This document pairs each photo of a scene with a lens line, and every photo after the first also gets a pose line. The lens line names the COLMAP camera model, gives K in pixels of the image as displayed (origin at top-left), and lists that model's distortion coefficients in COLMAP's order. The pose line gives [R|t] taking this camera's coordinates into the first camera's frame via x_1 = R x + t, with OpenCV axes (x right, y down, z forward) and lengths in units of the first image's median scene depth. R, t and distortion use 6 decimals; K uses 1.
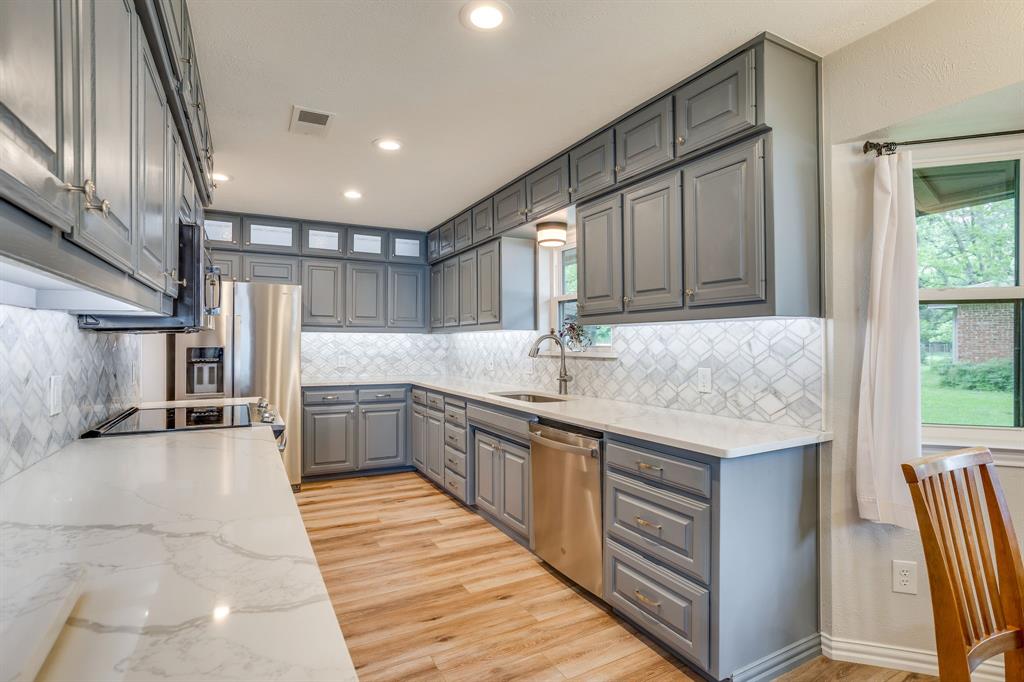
lens RADIAL K [[489.7, 0, 510.0], [0, 489.7, 342.3], [0, 0, 1]] dist [-0.027786, 0.000271]
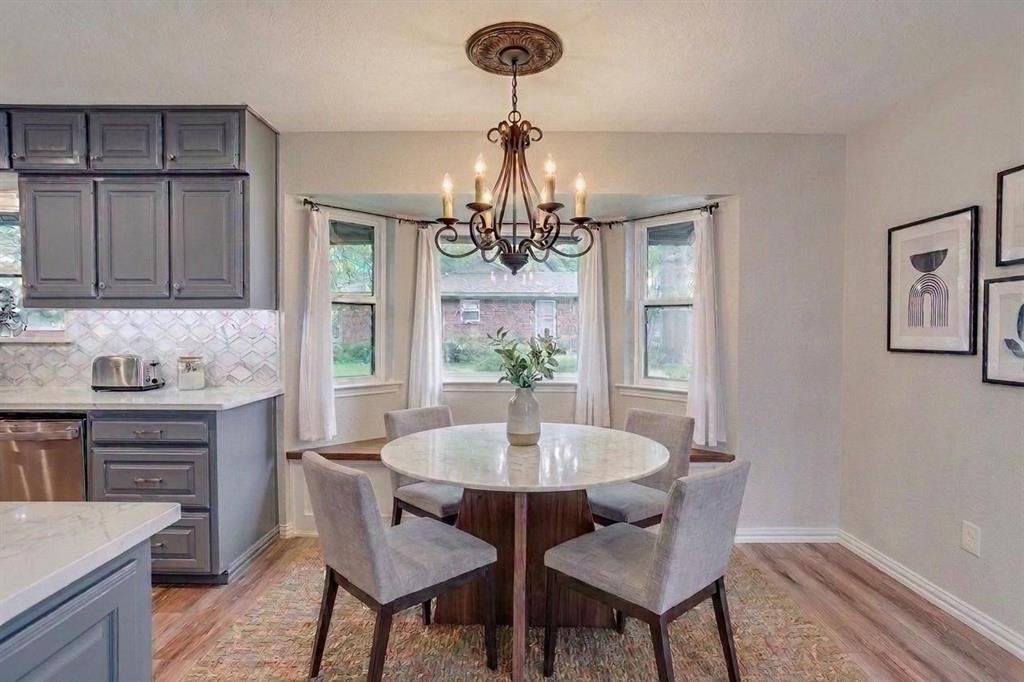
lens RADIAL K [[489.7, 0, 513.1], [0, 489.7, 338.0], [0, 0, 1]] dist [-0.027786, 0.000271]
pose [[0.461195, -0.010517, 0.887237, -0.324269], [-0.006170, 0.999868, 0.015059, 0.004830], [-0.887278, -0.012419, 0.461069, -0.304145]]
